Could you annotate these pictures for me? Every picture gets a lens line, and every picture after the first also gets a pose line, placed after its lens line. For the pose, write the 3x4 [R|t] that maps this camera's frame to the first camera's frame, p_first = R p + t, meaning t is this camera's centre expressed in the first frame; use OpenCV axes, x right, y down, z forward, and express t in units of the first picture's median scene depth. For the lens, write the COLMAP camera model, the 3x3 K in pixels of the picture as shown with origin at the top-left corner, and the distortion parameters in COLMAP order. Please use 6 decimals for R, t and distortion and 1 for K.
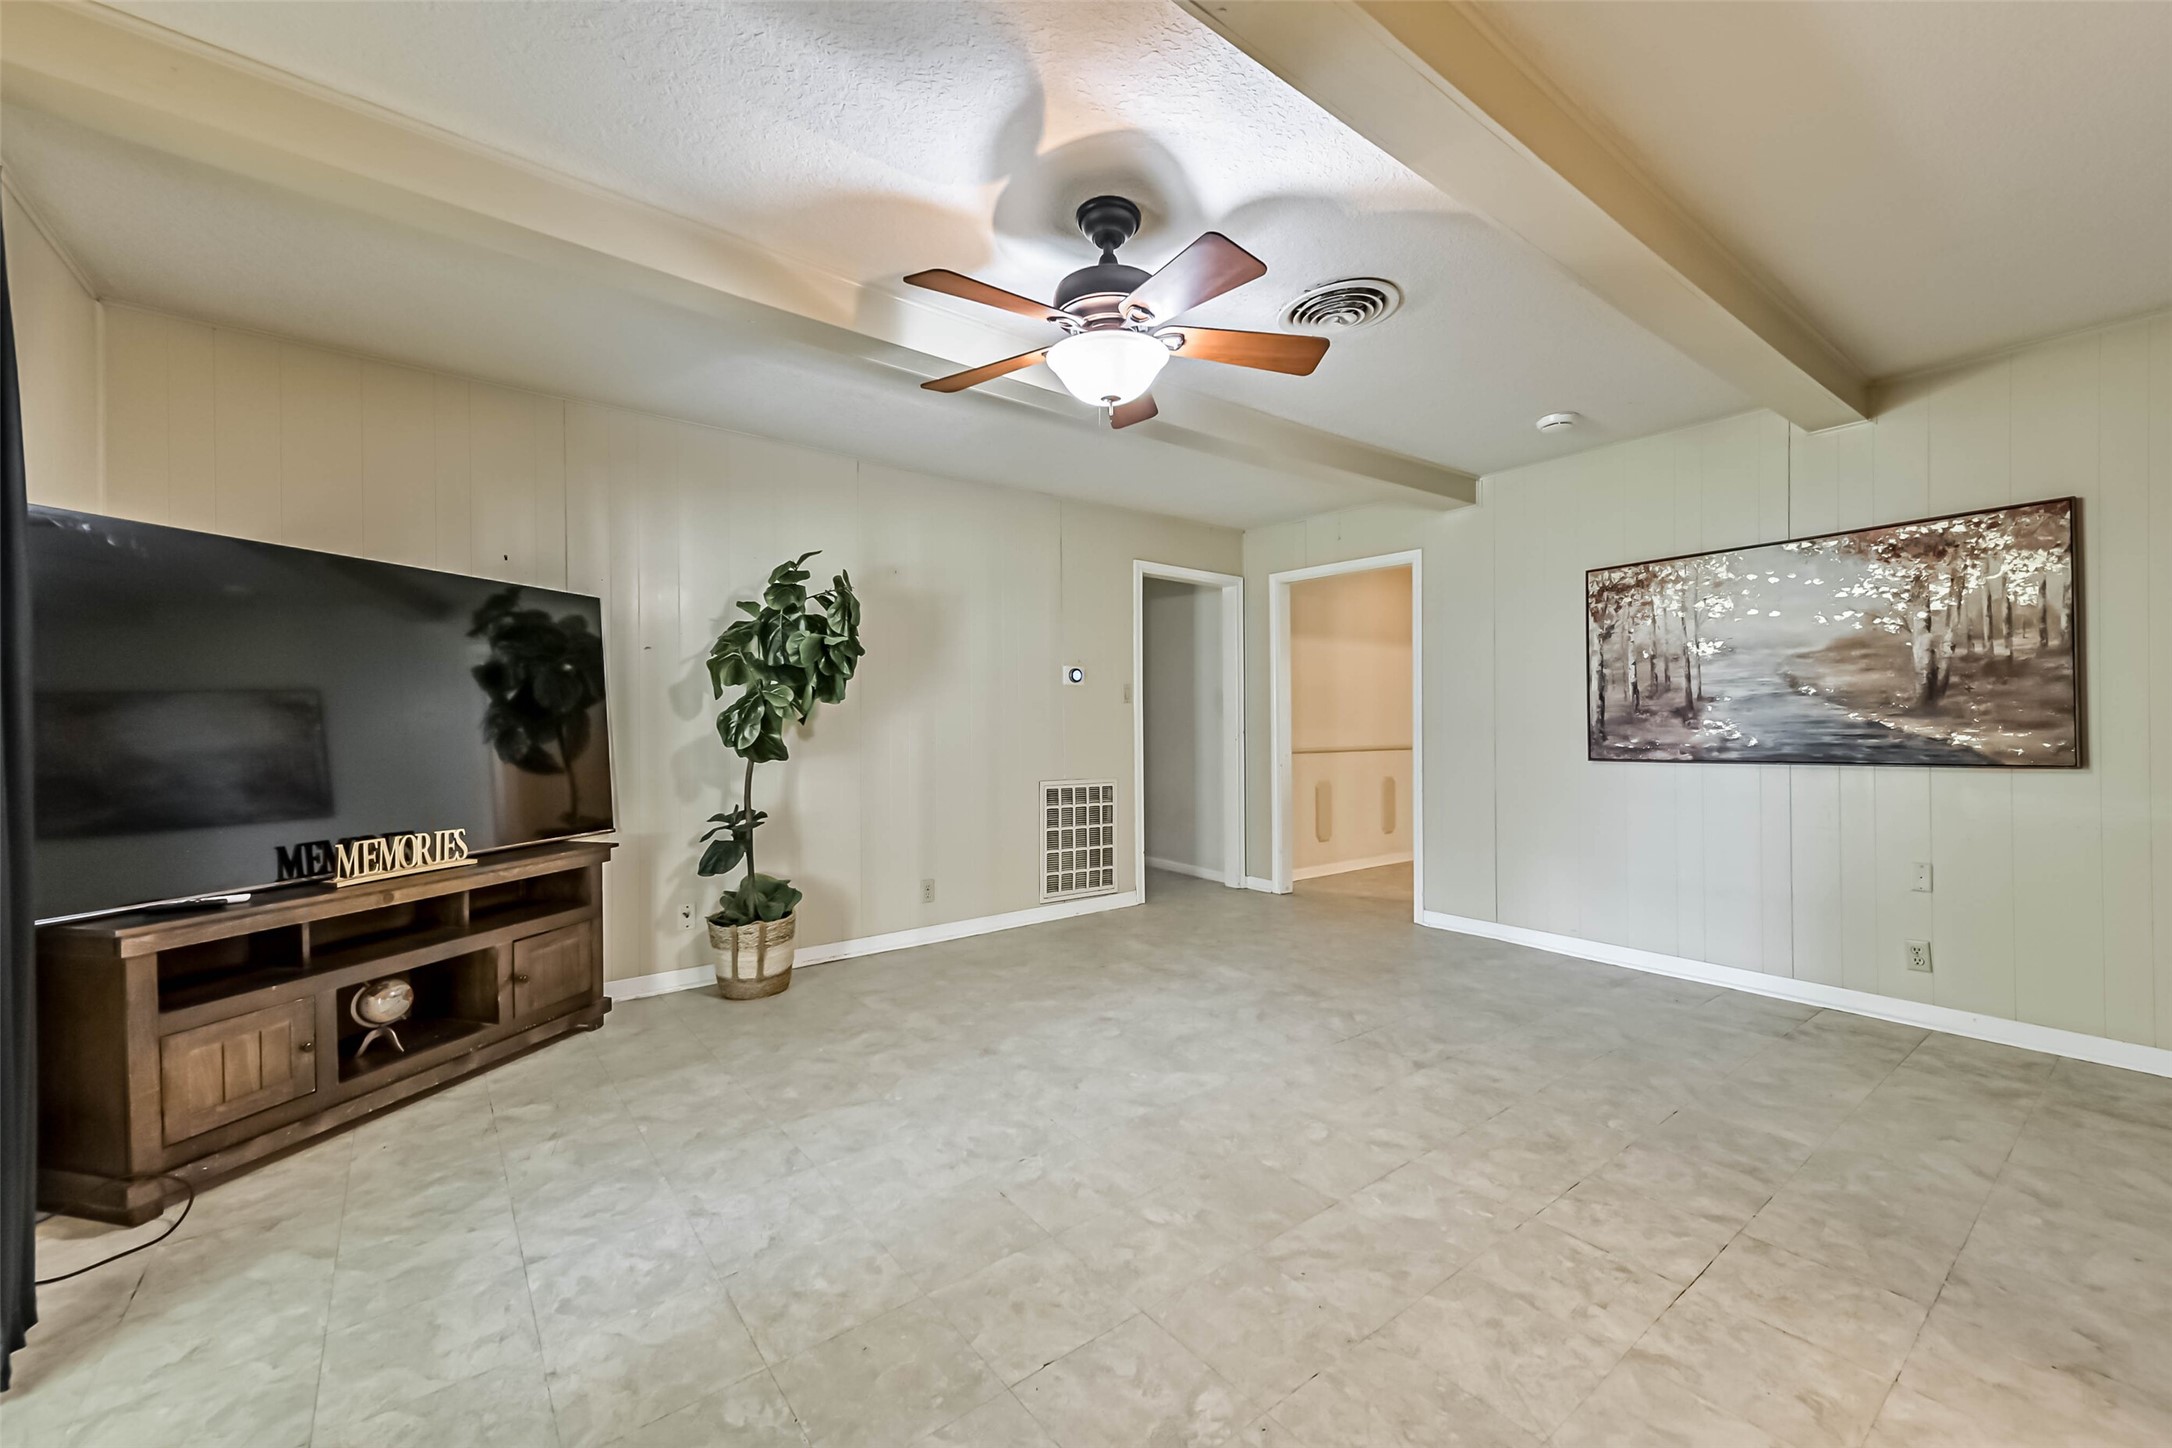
lens RADIAL K [[856.0, 0, 1091.3], [0, 856.0, 717.8], [0, 0, 1]] dist [0.021460, -0.003406]
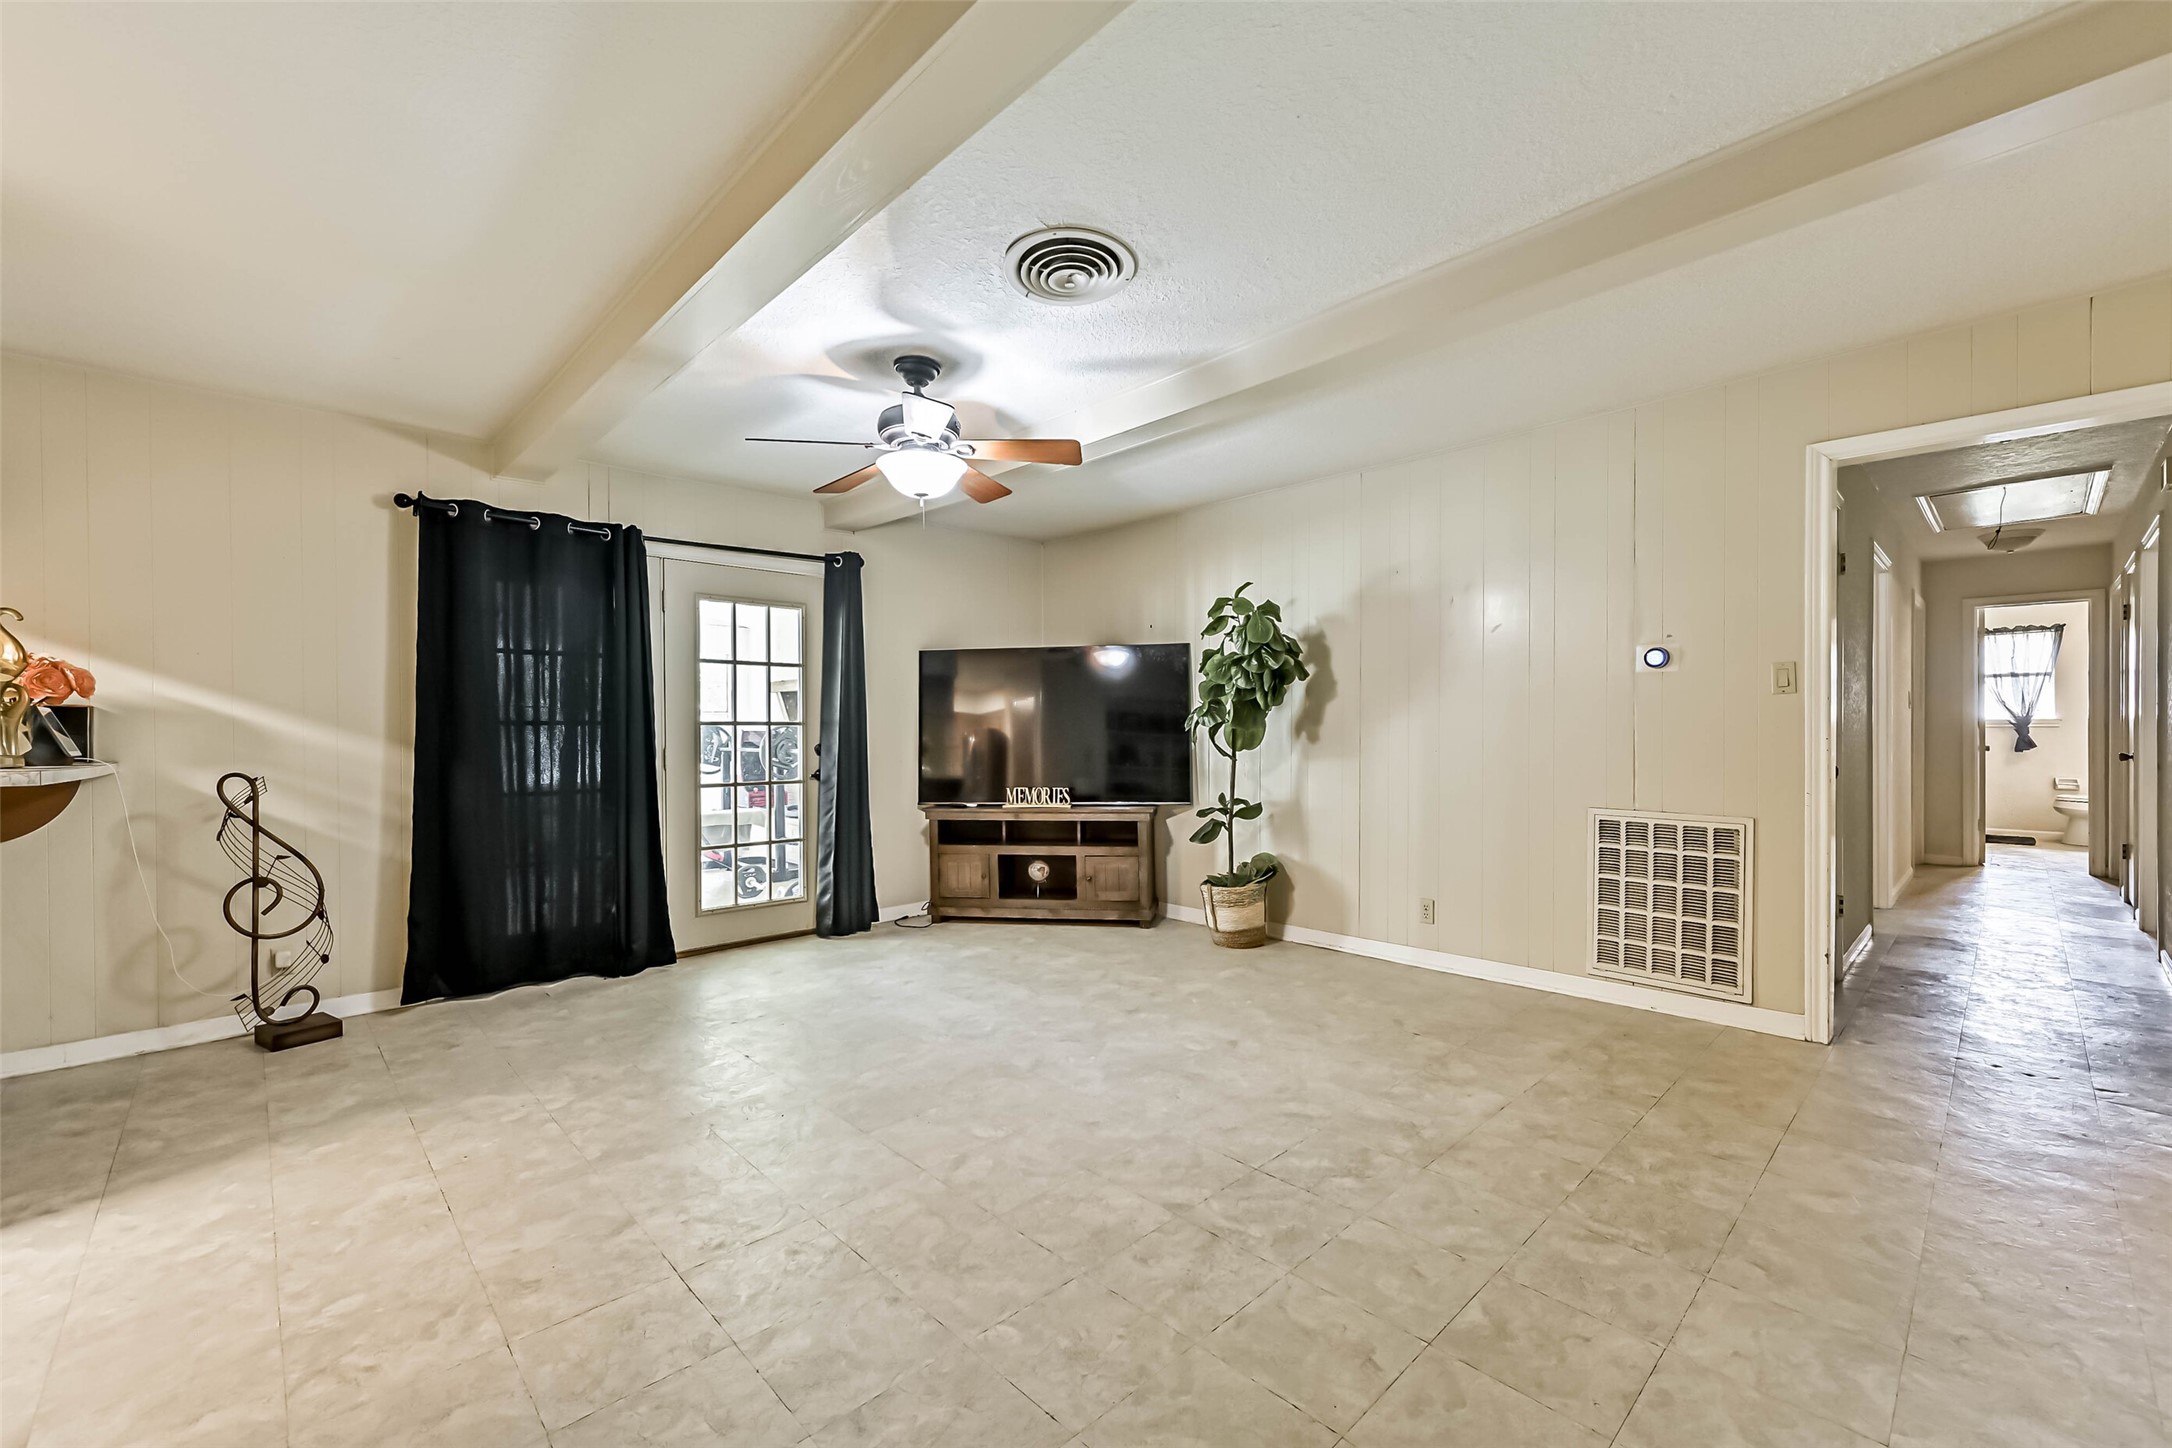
lens RADIAL K [[878.8, 0, 1098.2], [0, 878.8, 733.8], [0, 0, 1]] dist [0.000252, -0.000265]
pose [[0.115078, 0.009090, -0.993315, 0.907019], [0.011153, 0.999883, 0.010442, -0.002265], [0.993294, -0.012280, 0.114963, 0.703048]]
